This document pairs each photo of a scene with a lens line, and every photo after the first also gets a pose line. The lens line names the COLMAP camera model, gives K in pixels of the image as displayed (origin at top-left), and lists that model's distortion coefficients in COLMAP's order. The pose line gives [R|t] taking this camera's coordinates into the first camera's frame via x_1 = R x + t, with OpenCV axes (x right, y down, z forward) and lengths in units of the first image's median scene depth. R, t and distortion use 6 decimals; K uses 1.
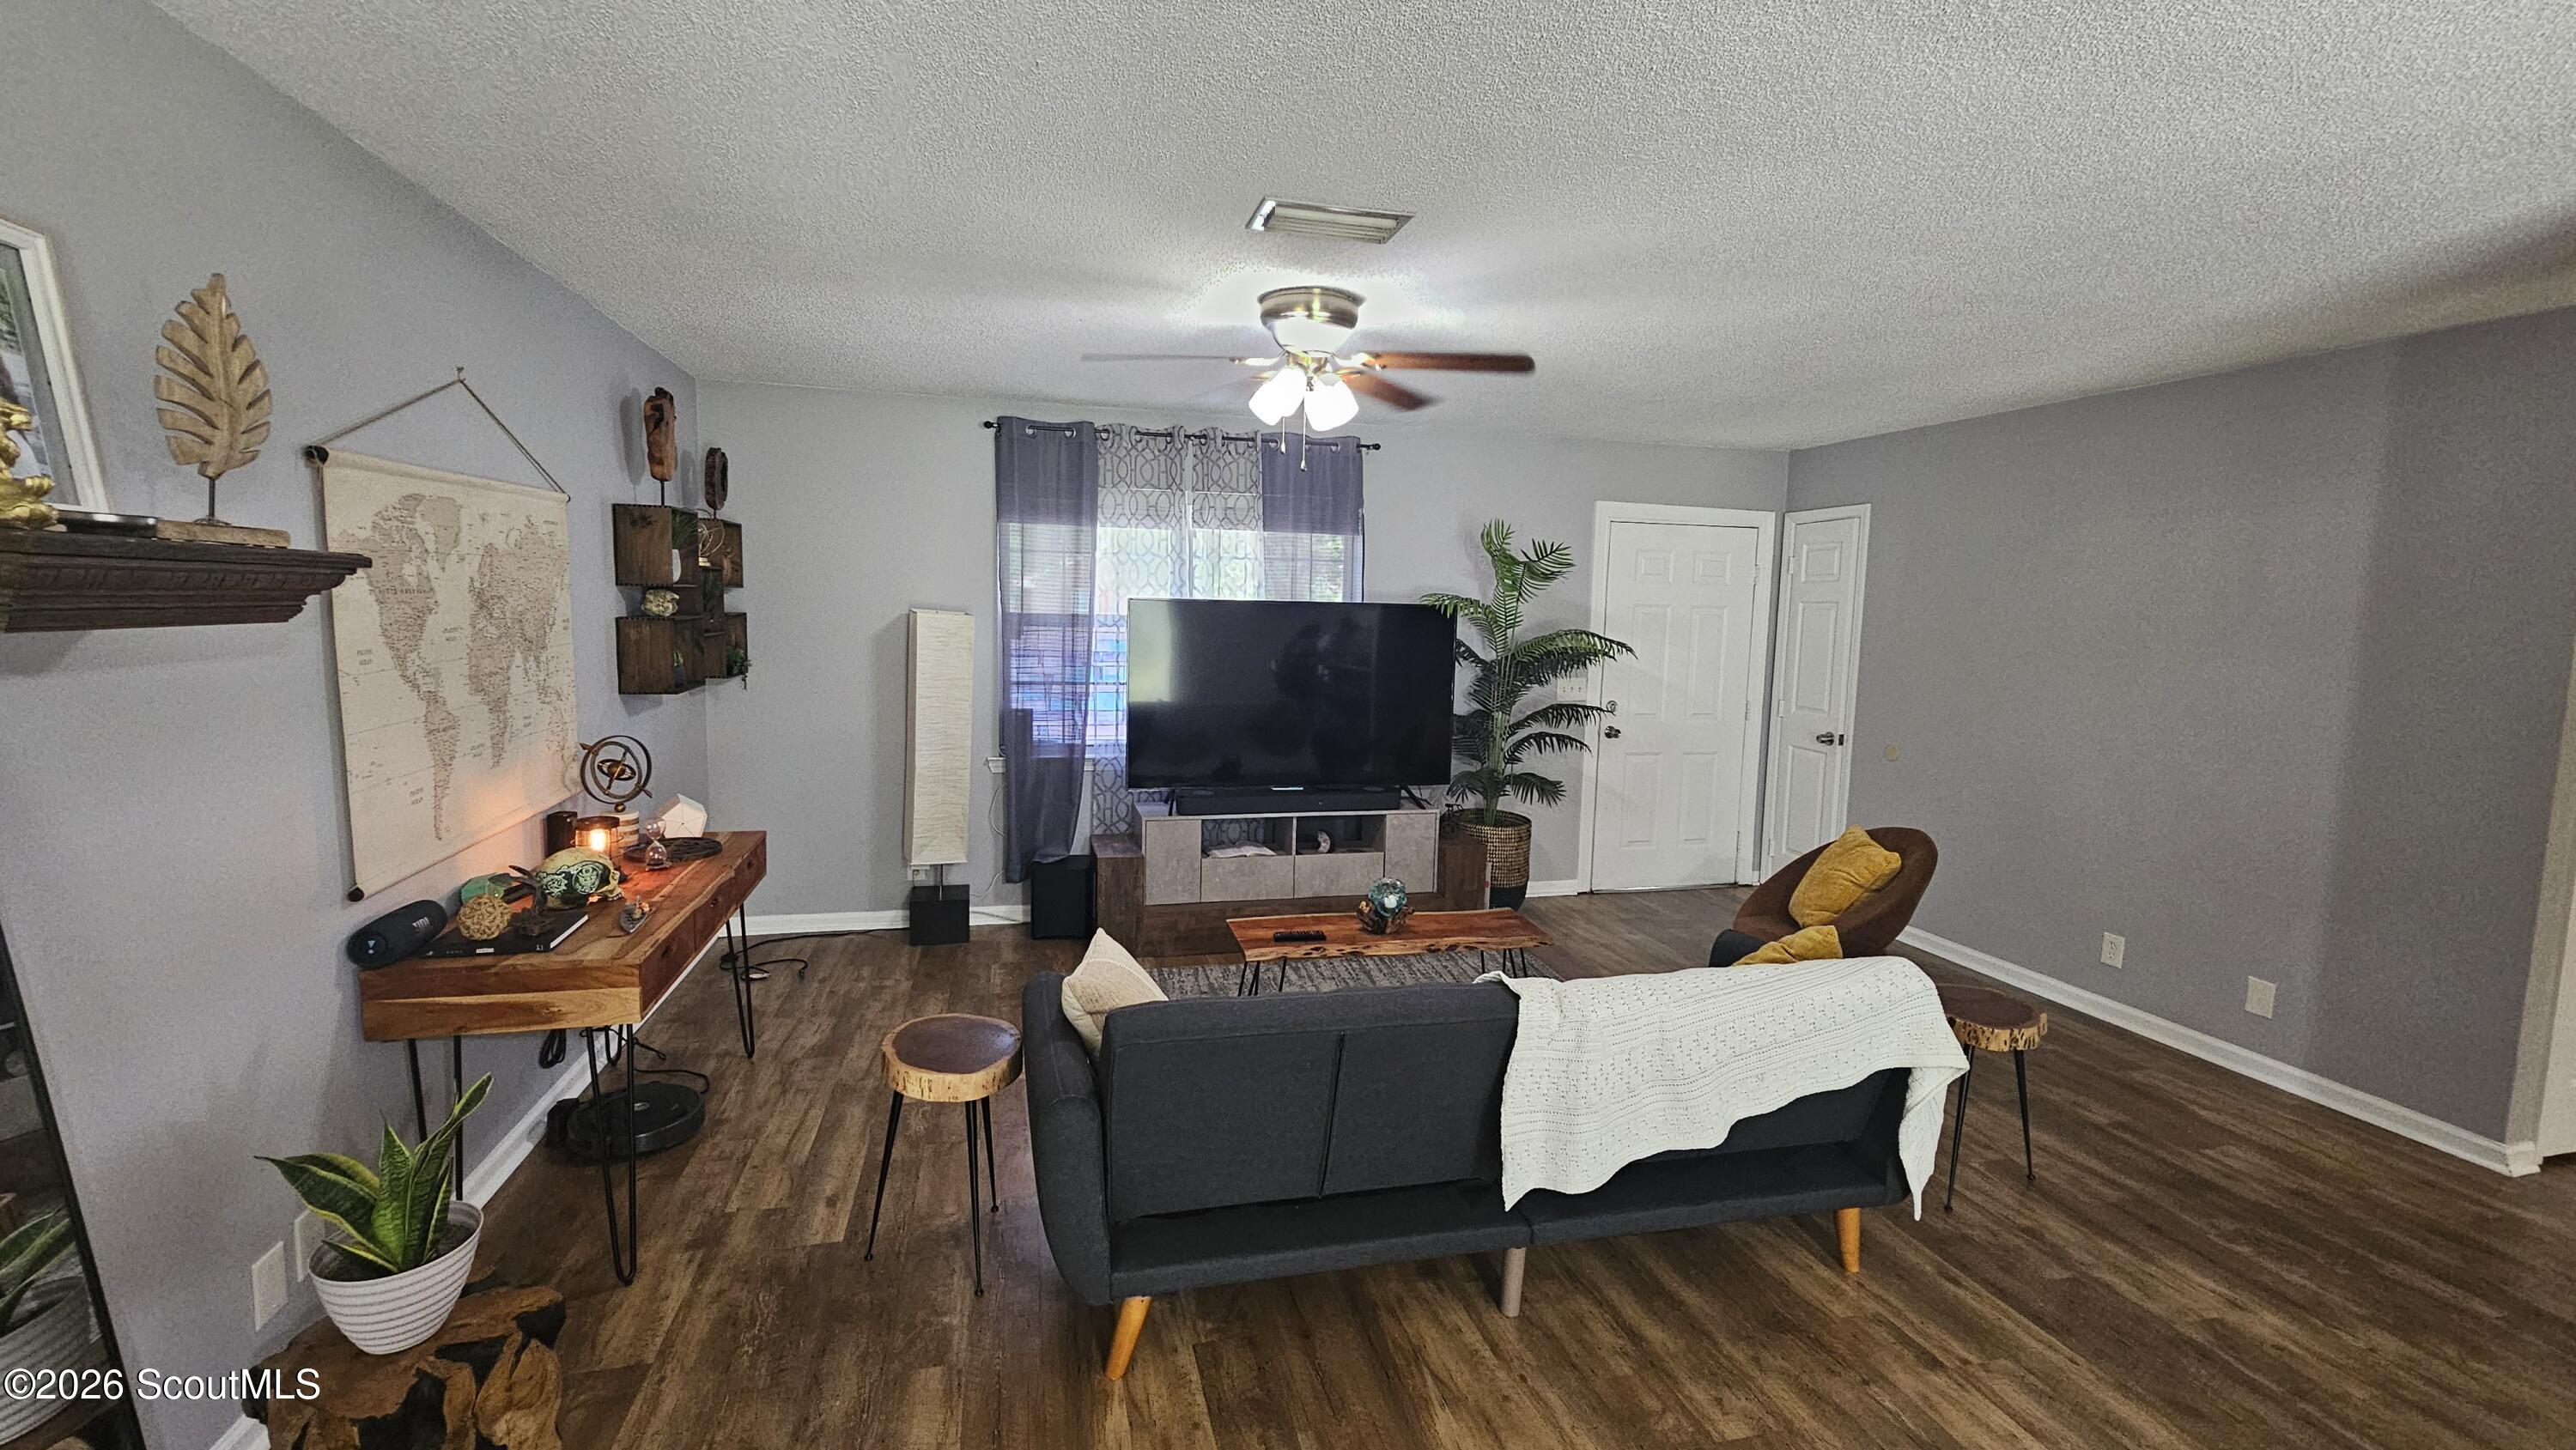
lens RADIAL K [[1036.0, 0, 1273.0], [0, 1036.0, 717.5], [0, 0, 1]] dist [0.001491, 0.000340]
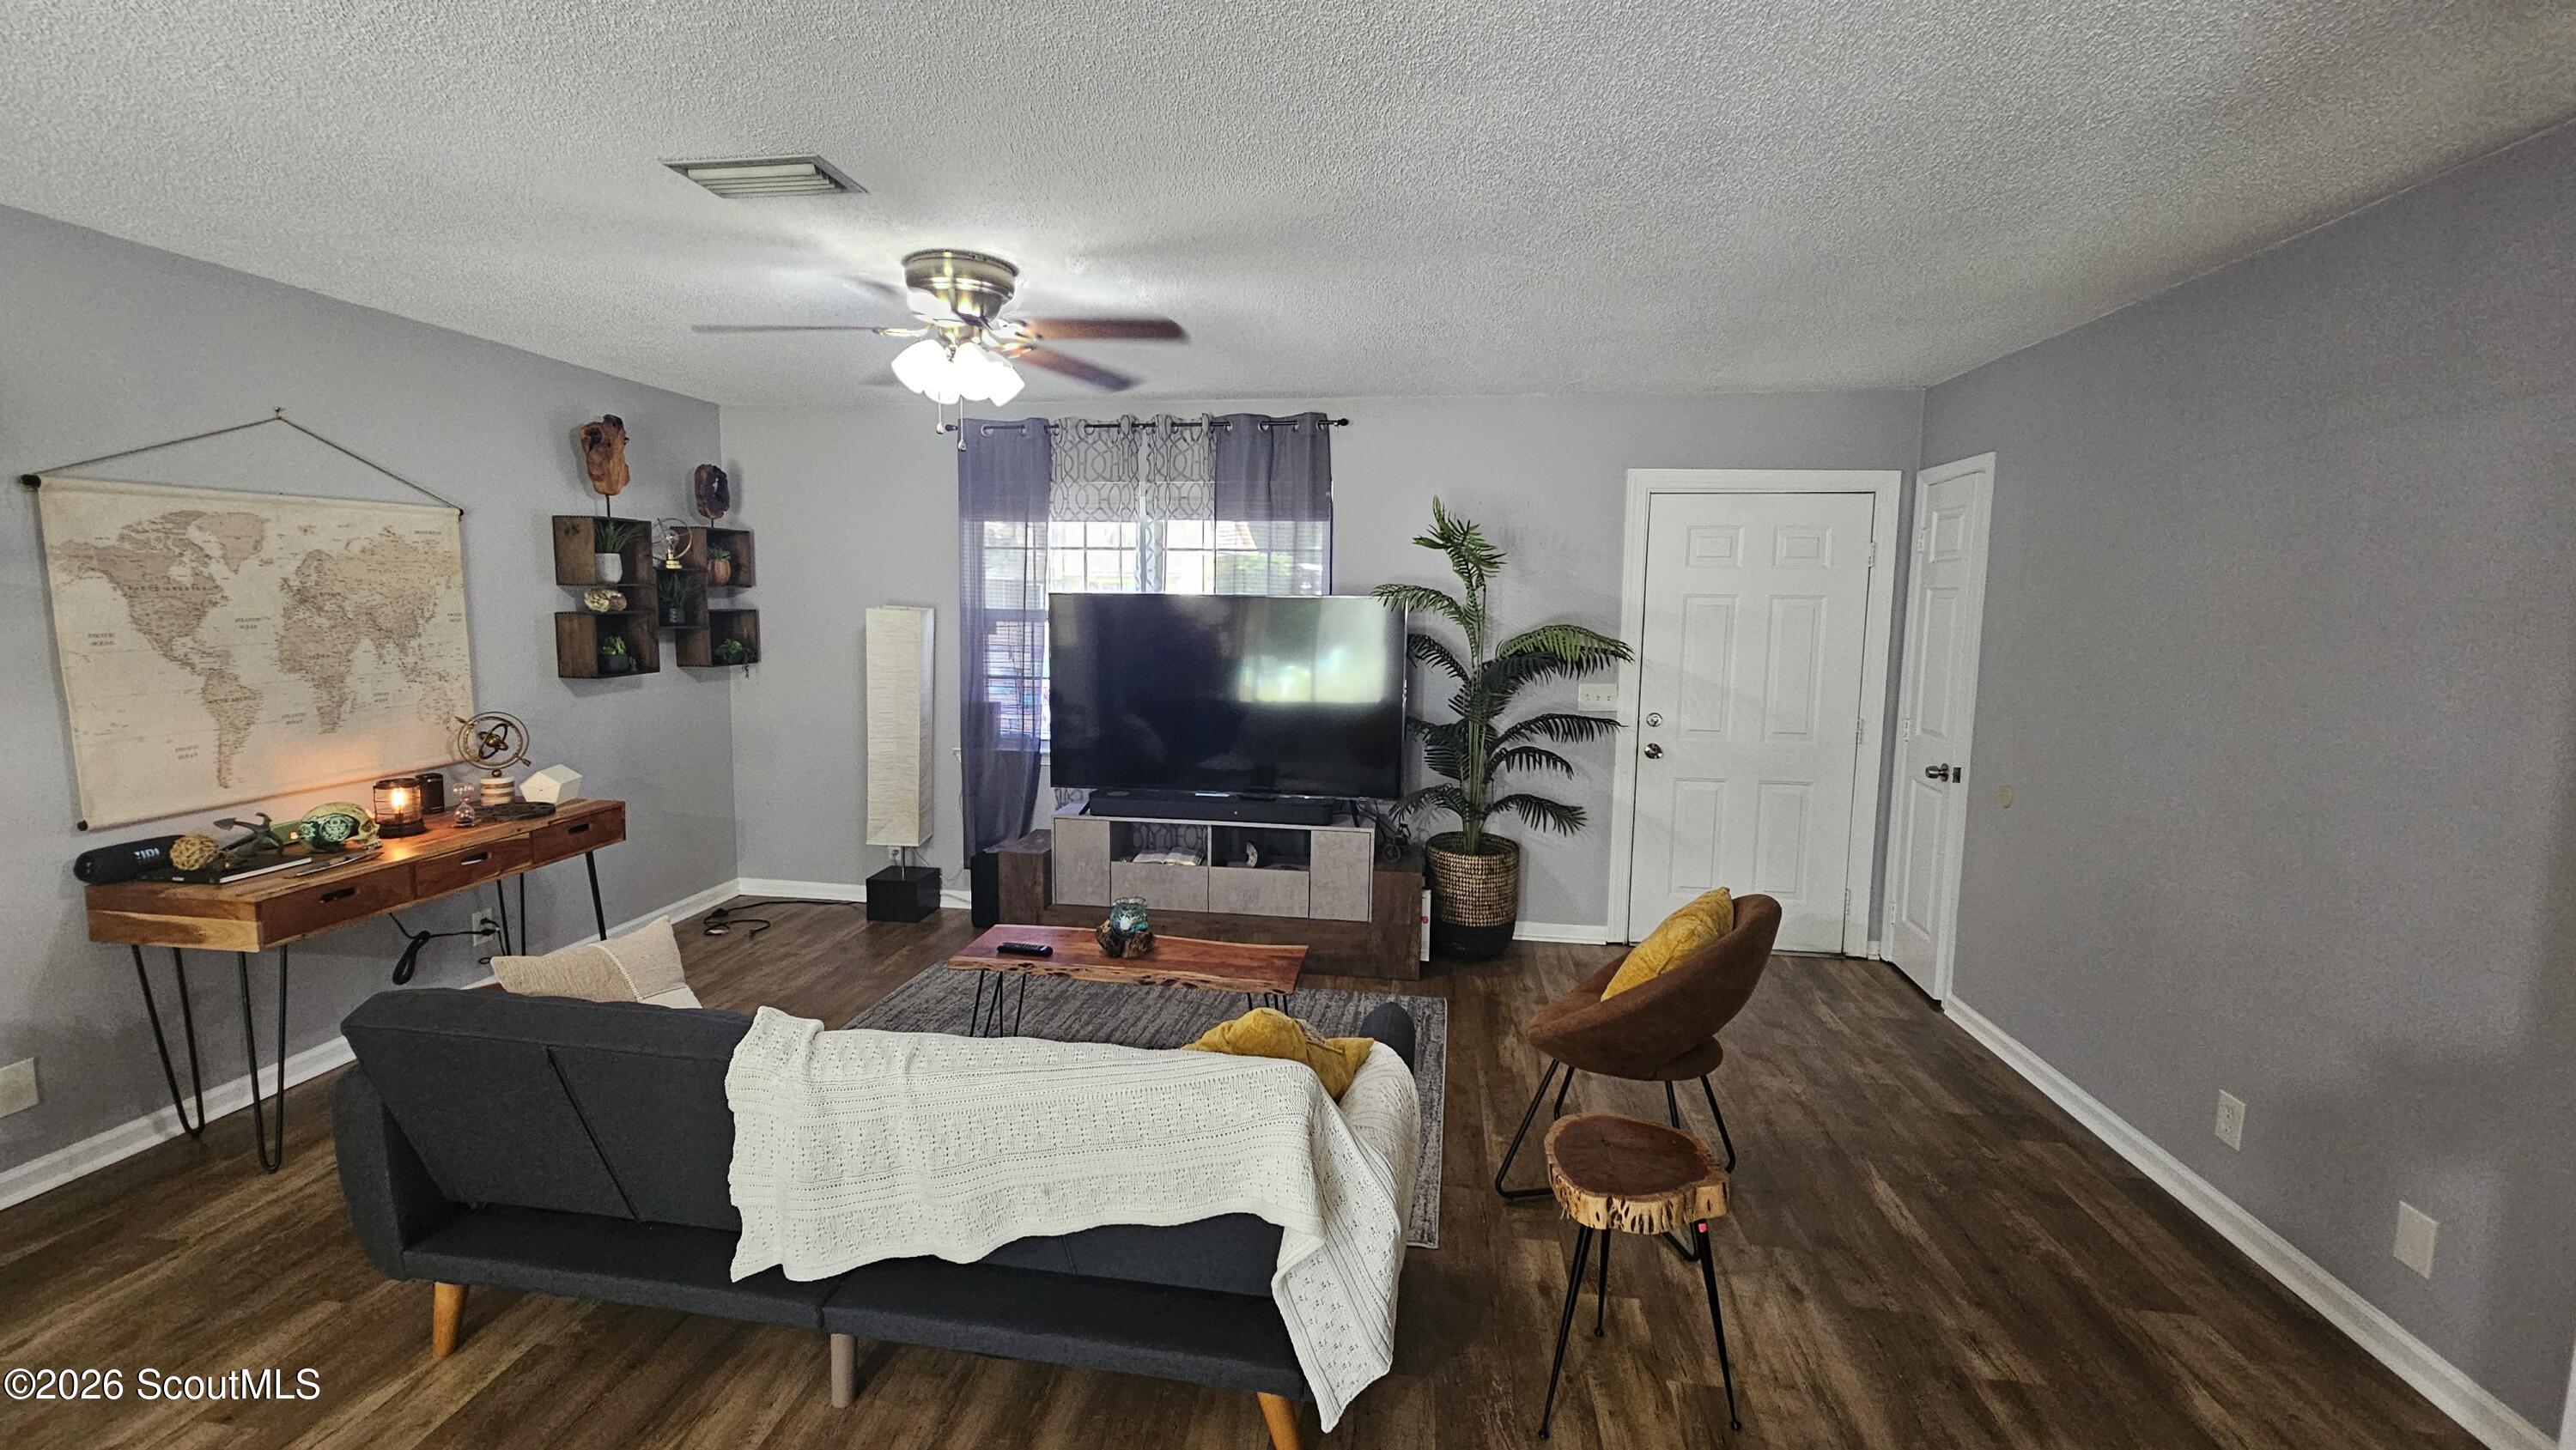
lens RADIAL K [[1036.0, 0, 1273.0], [0, 1036.0, 717.5], [0, 0, 1]] dist [0.001491, 0.000340]
pose [[0.929376, 0.032385, -0.367711, 0.418637], [-0.033080, 0.999443, 0.004414, -0.007205], [0.367649, 0.008062, 0.929930, 0.154878]]
